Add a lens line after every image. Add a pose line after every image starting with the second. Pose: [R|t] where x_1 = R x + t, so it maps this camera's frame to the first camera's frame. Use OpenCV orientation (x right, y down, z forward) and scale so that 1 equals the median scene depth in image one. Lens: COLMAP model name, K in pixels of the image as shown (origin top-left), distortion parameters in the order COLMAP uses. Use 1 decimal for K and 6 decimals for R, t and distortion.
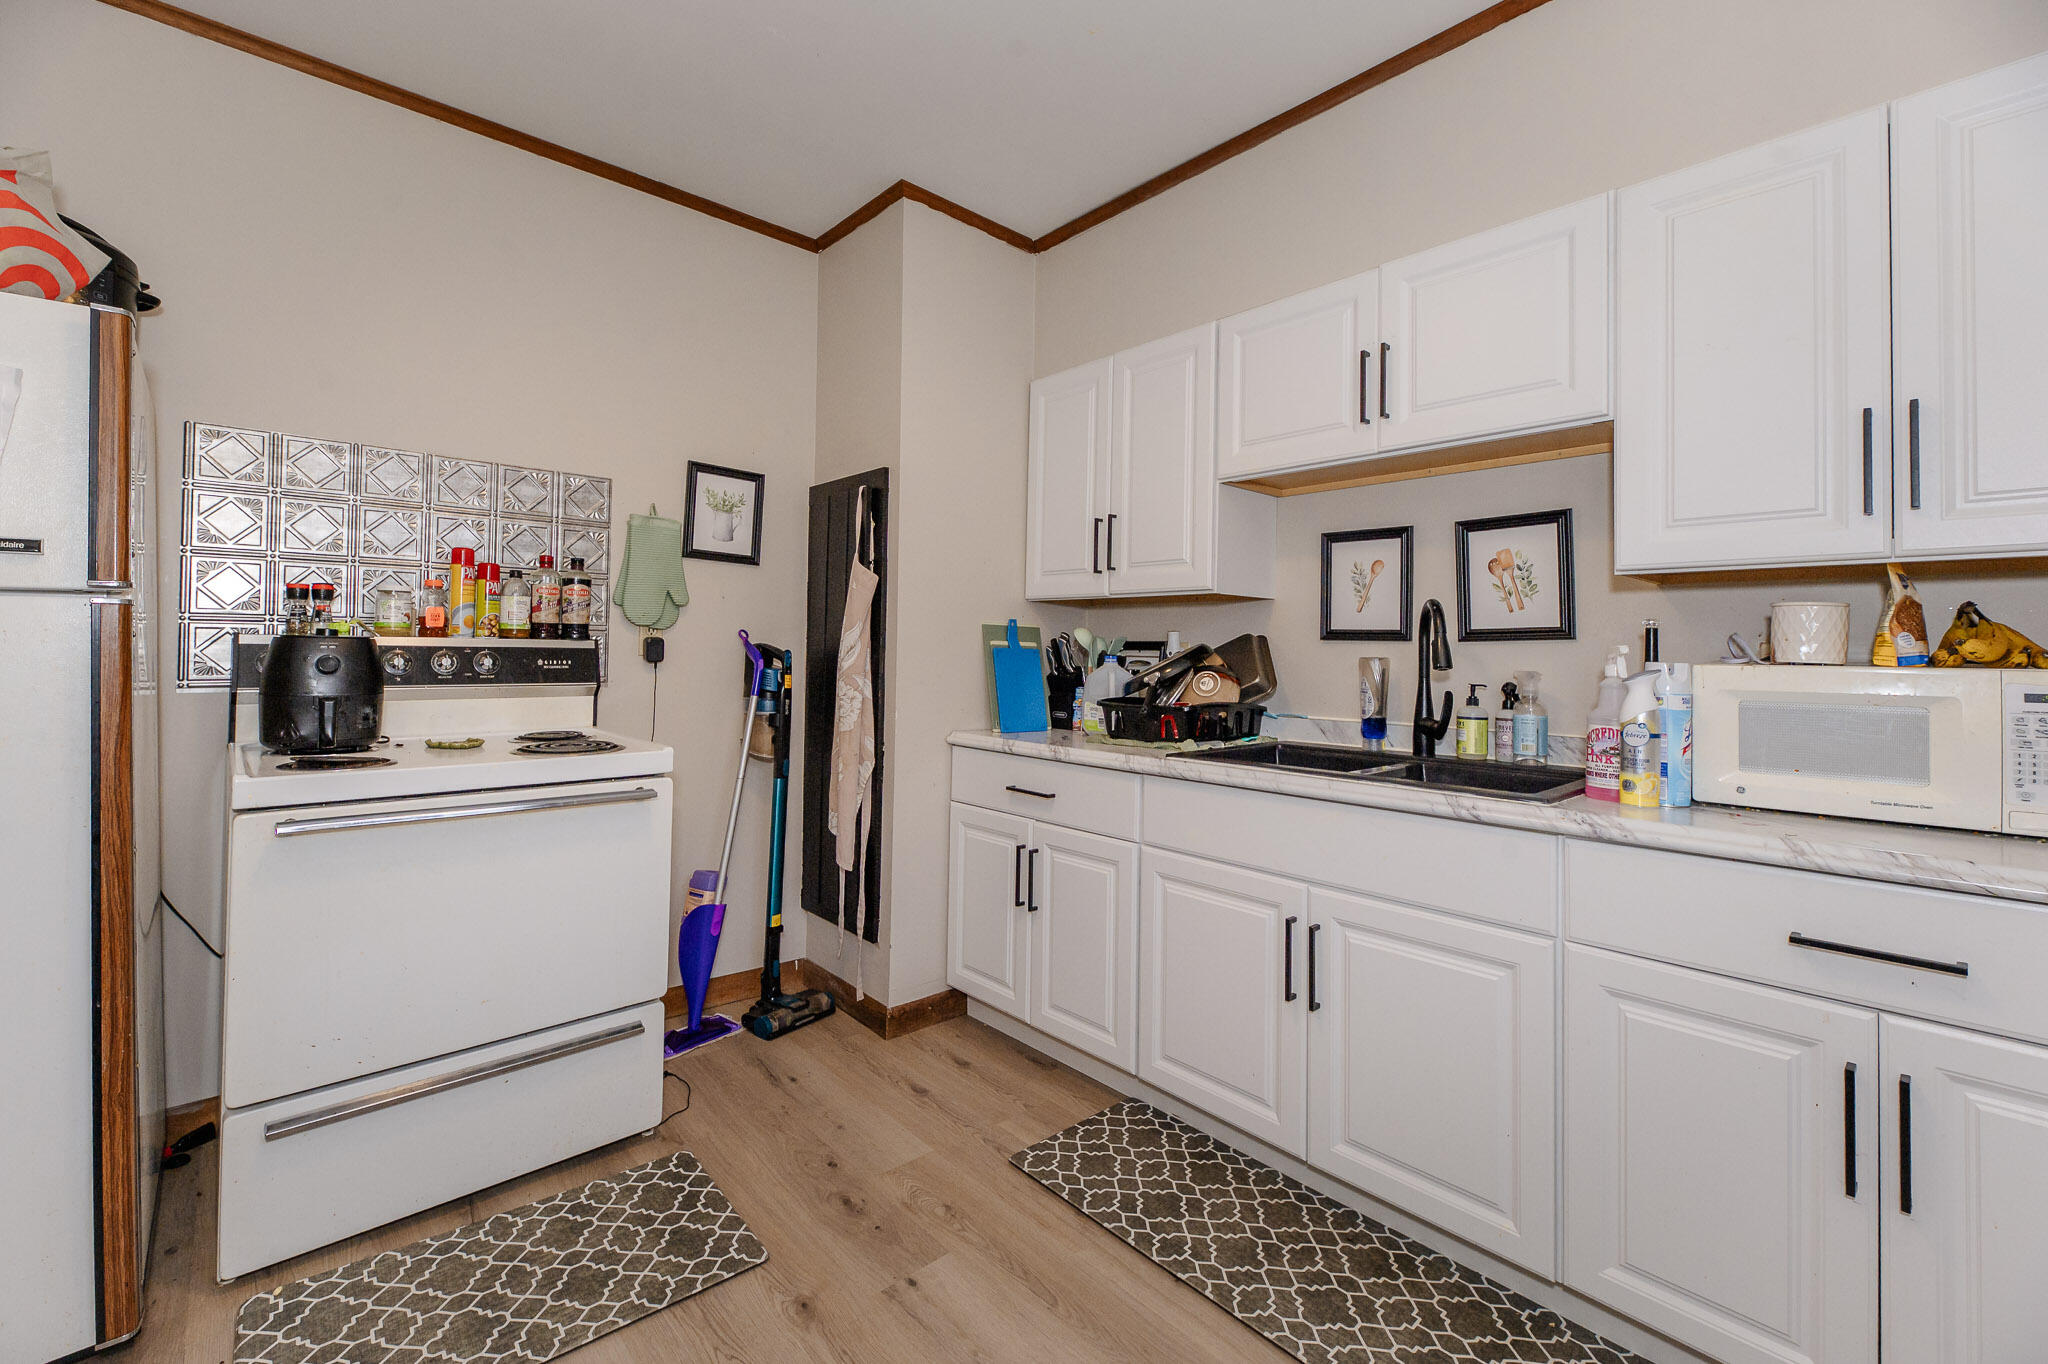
lens RADIAL K [[841.8, 0, 1014.4], [0, 841.8, 646.8], [0, 0, 1]] dist [-0.001891, -0.002779]
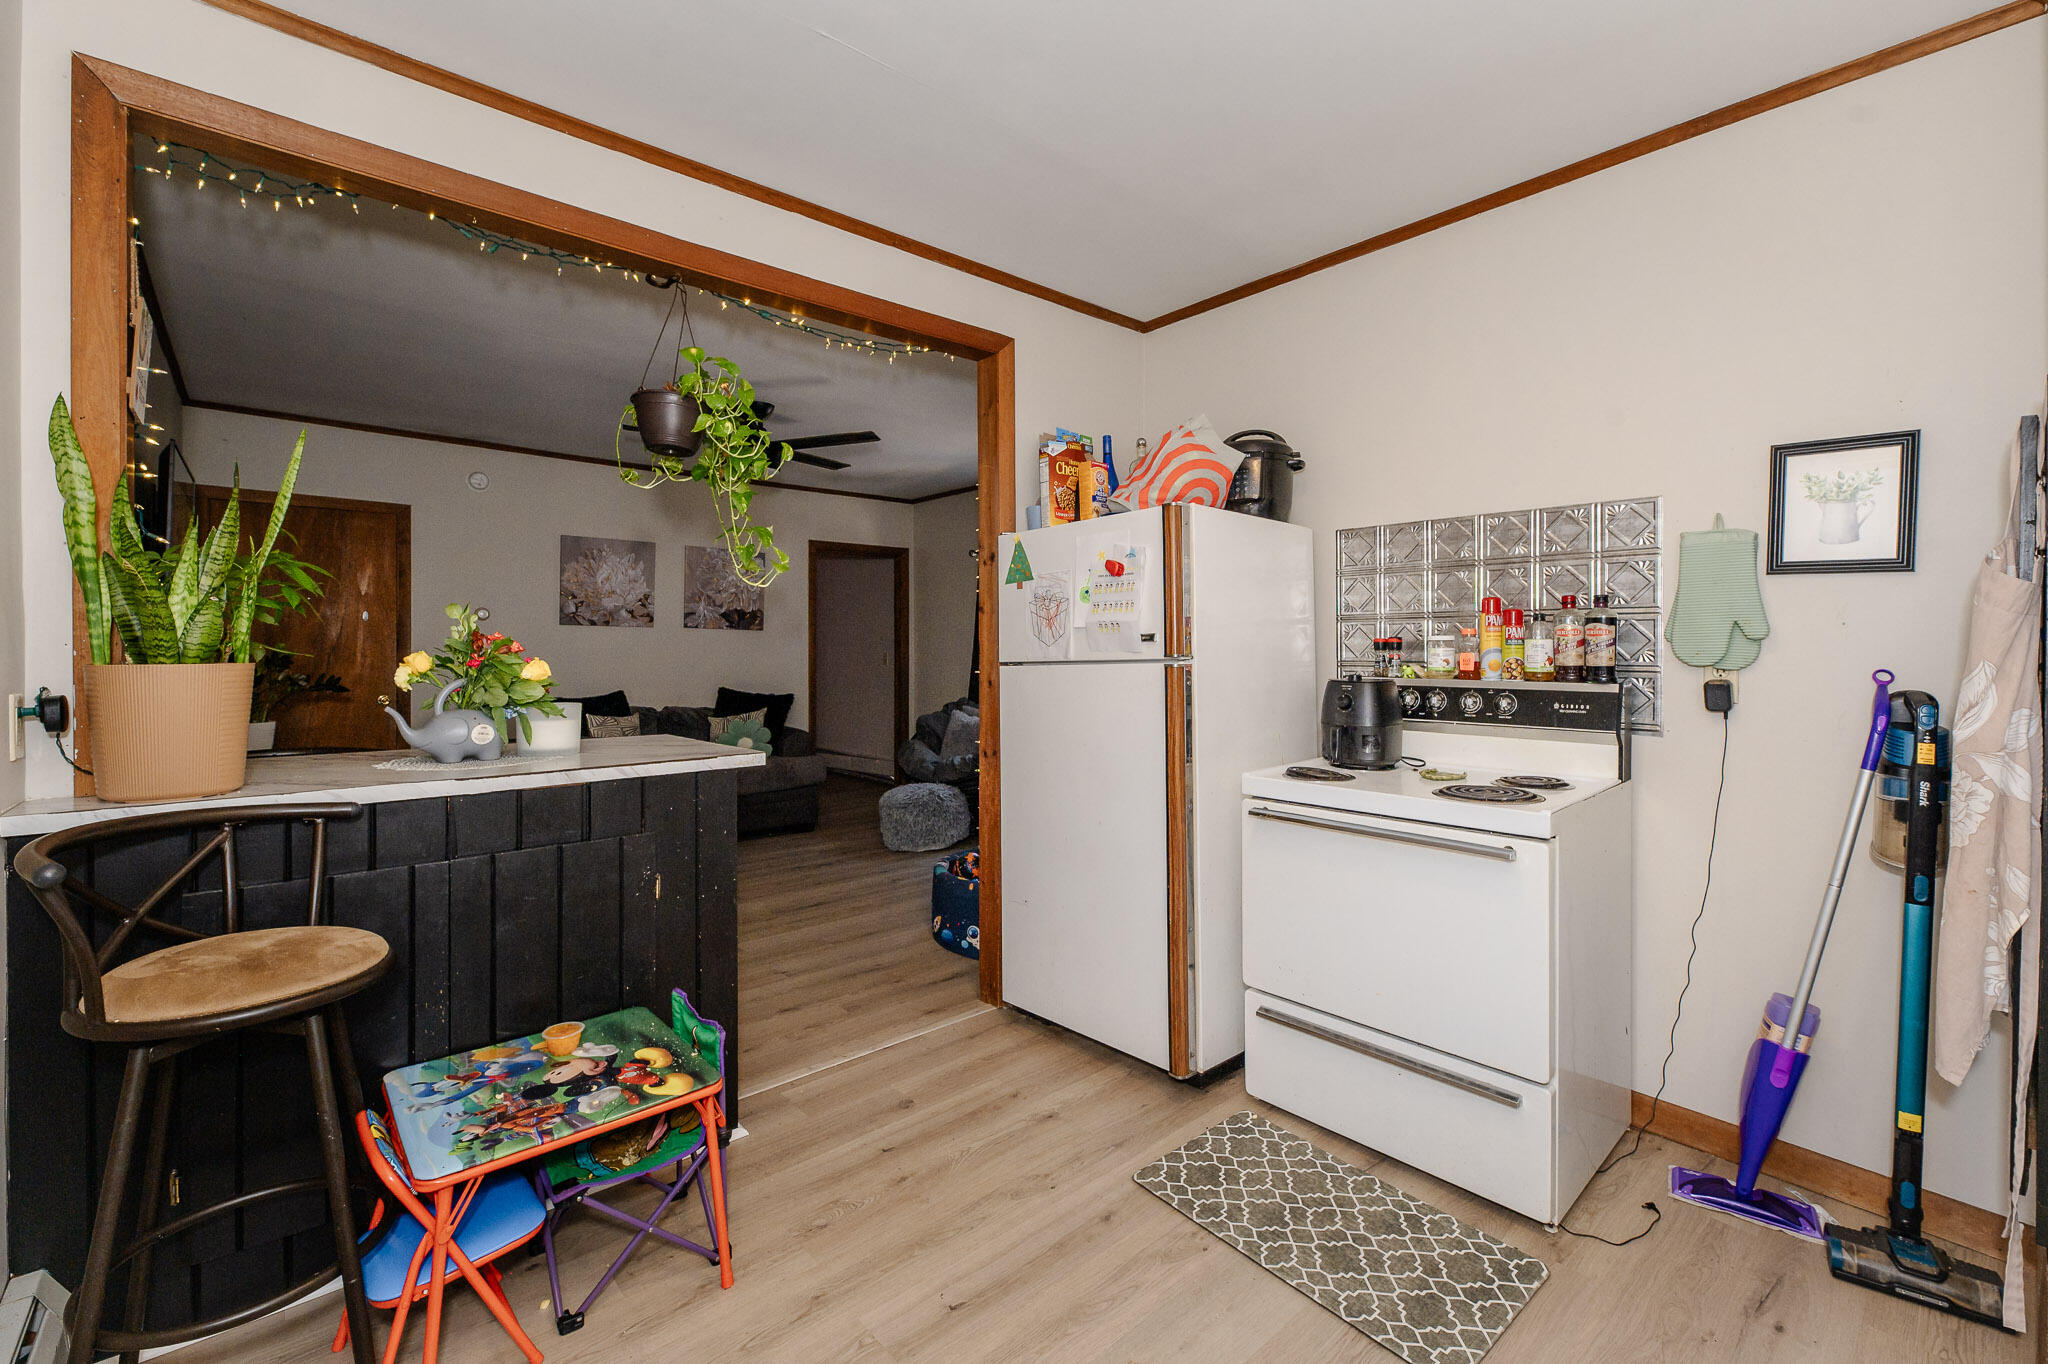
lens RADIAL K [[841.8, 0, 1022.0], [0, 841.8, 668.8], [0, 0, 1]] dist [-0.001891, -0.002779]
pose [[0.009440, 0.009056, -0.999914, 0.405803], [0.004049, 0.999950, 0.009095, -0.035934], [0.999947, -0.004135, 0.009403, 0.365939]]
